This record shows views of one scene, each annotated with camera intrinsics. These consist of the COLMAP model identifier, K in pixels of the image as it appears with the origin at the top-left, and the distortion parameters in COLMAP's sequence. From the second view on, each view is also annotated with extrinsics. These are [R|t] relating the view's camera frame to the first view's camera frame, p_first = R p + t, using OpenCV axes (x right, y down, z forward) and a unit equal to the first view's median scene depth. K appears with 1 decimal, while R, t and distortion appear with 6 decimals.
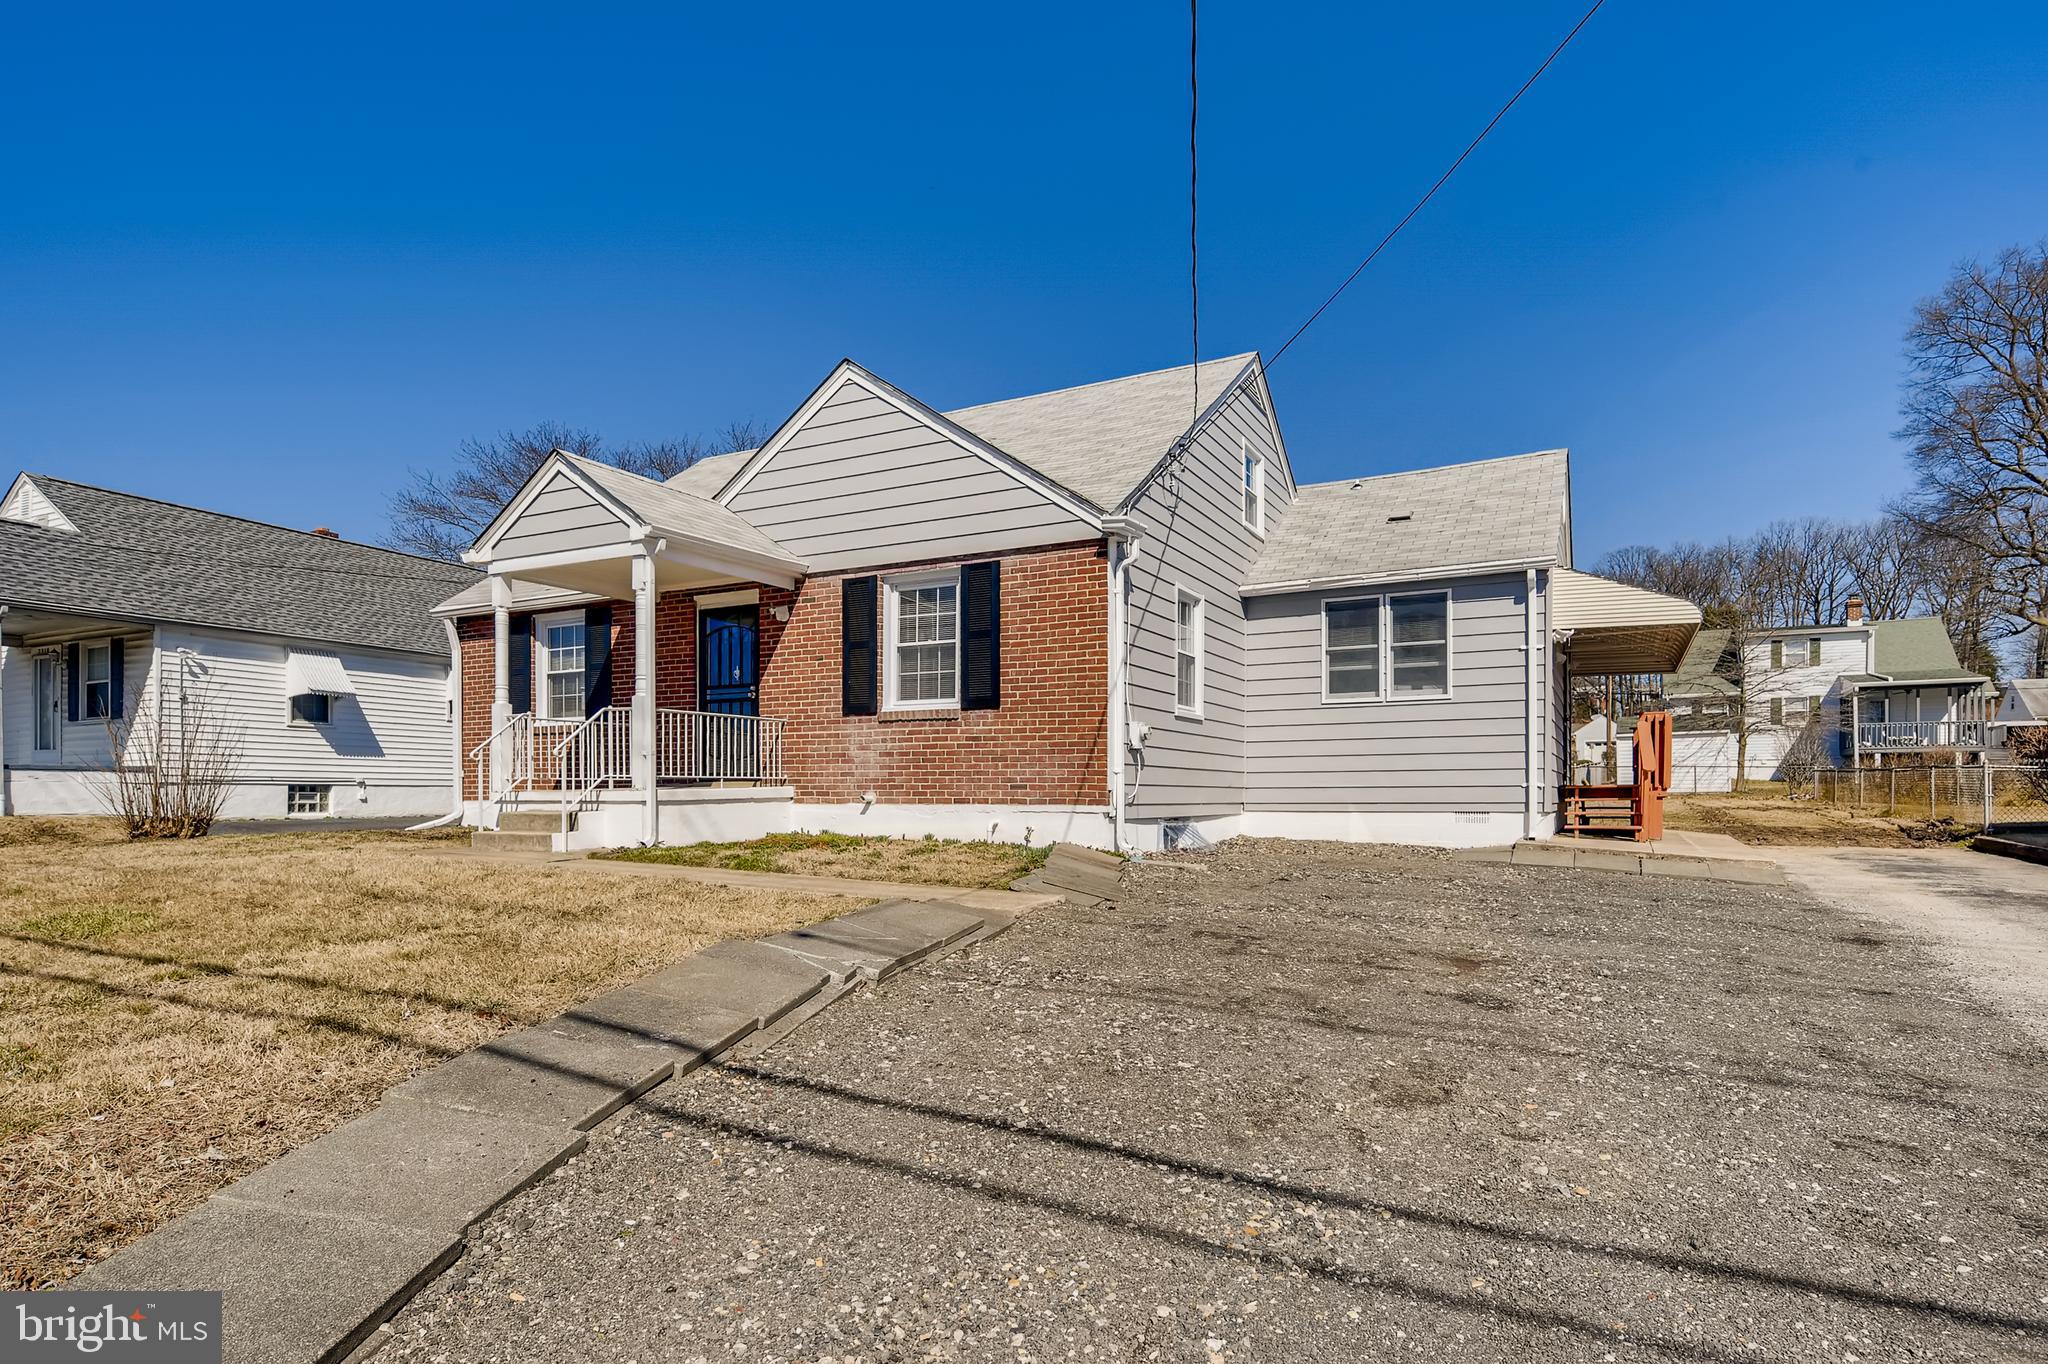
lens RADIAL K [[1030.4, 0, 1024.0], [0, 1030.4, 682.0], [0, 0, 1]] dist [-0.001412, -0.000464]
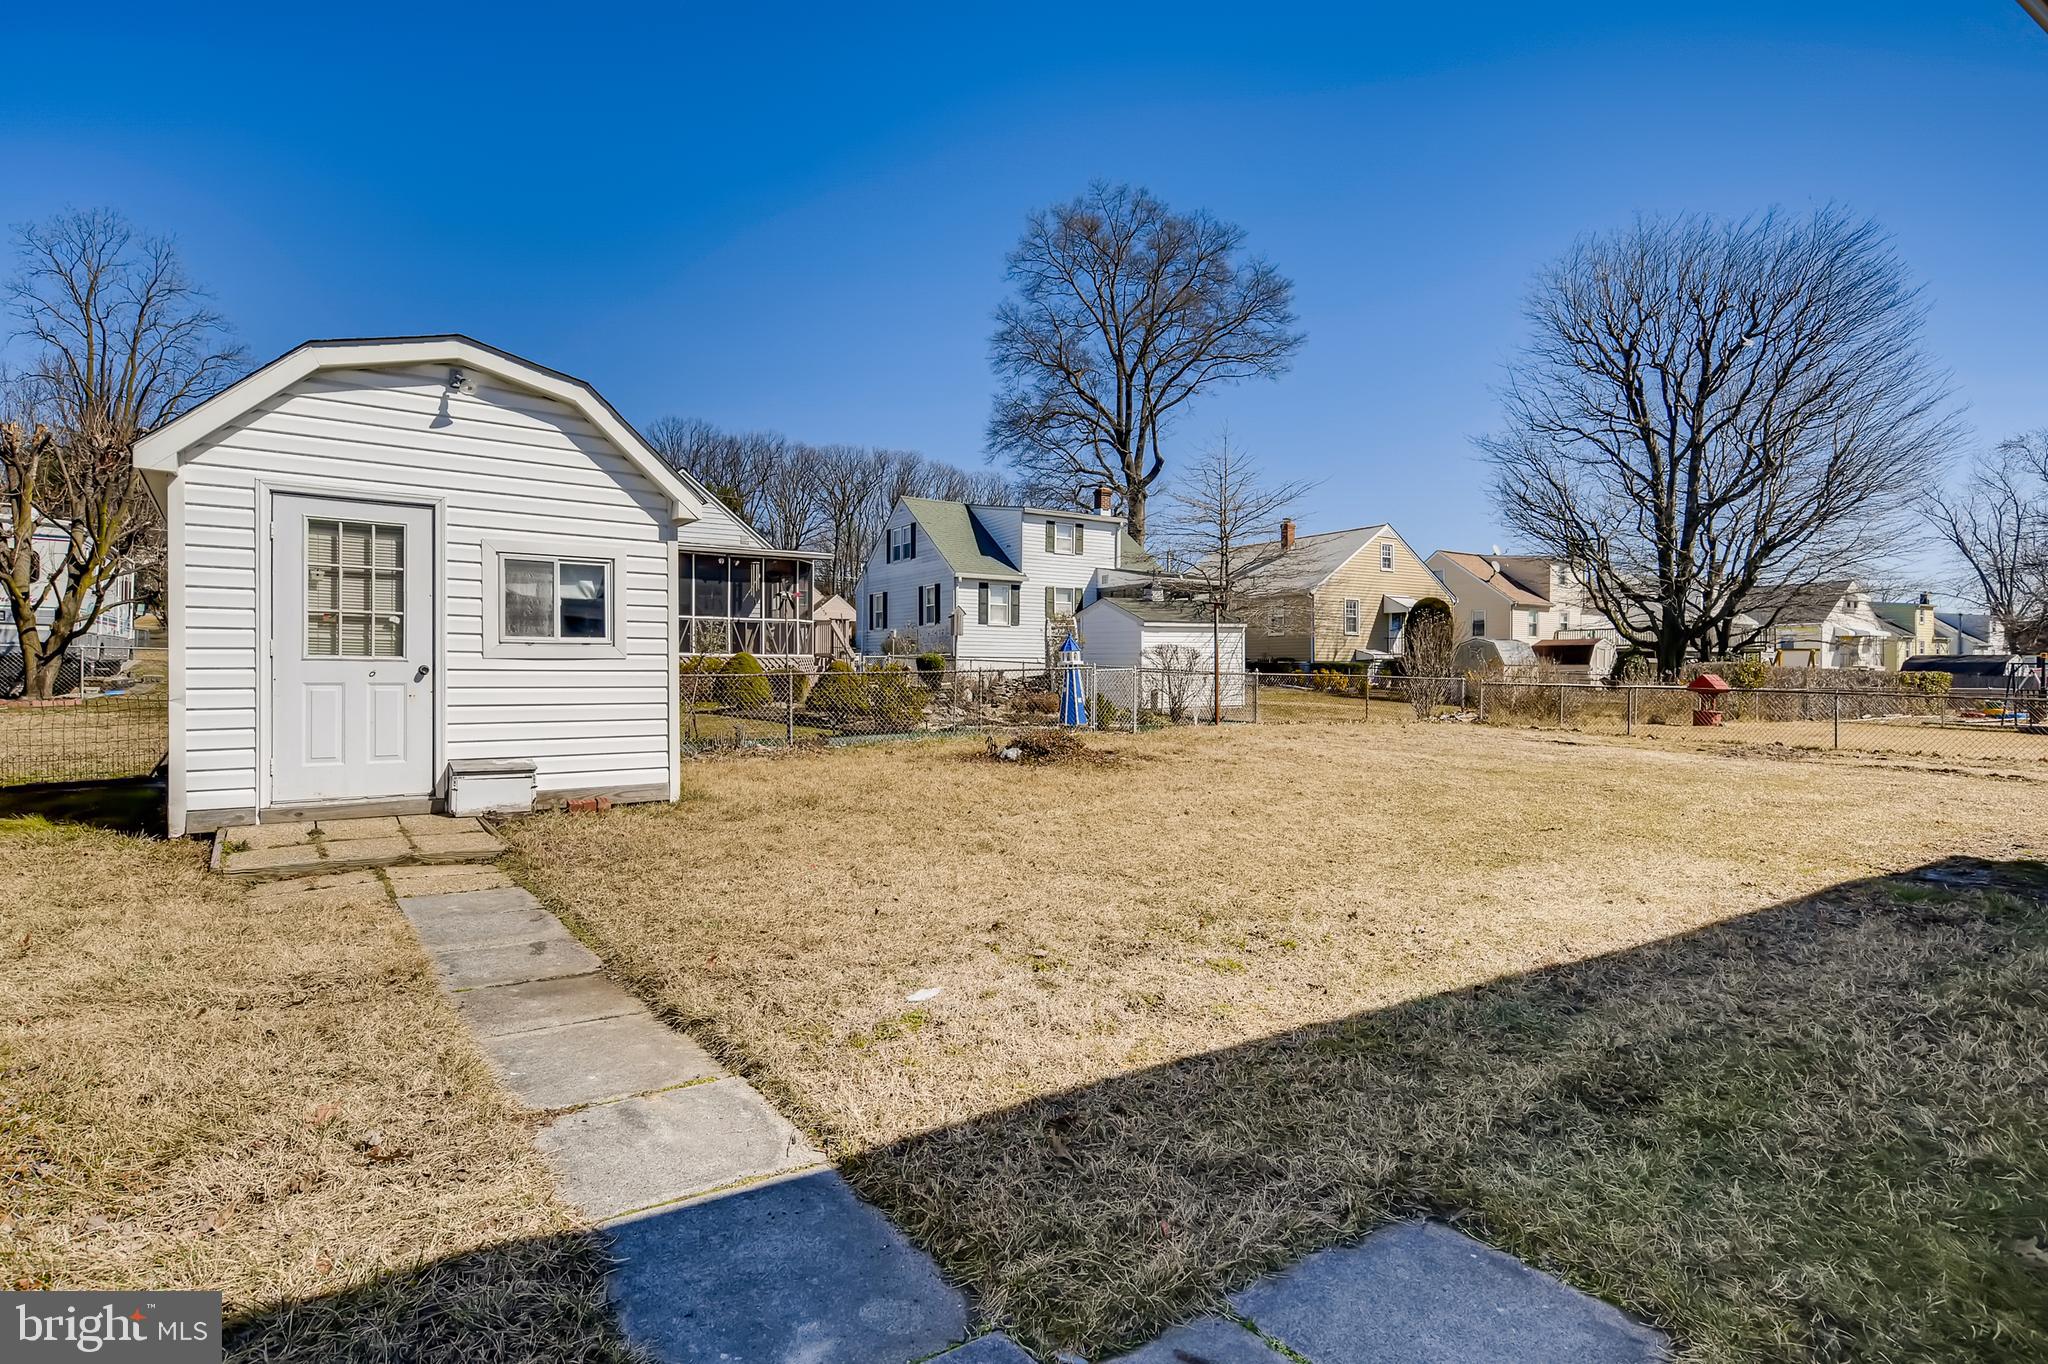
lens RADIAL K [[1030.4, 0, 1024.0], [0, 1030.4, 682.0], [0, 0, 1]] dist [-0.001412, -0.000464]
pose [[0.462605, -0.002797, 0.886560, -0.033795], [-0.081794, 0.995595, 0.045821, 0.055972], [-0.882783, -0.093713, 0.460338, 0.634505]]
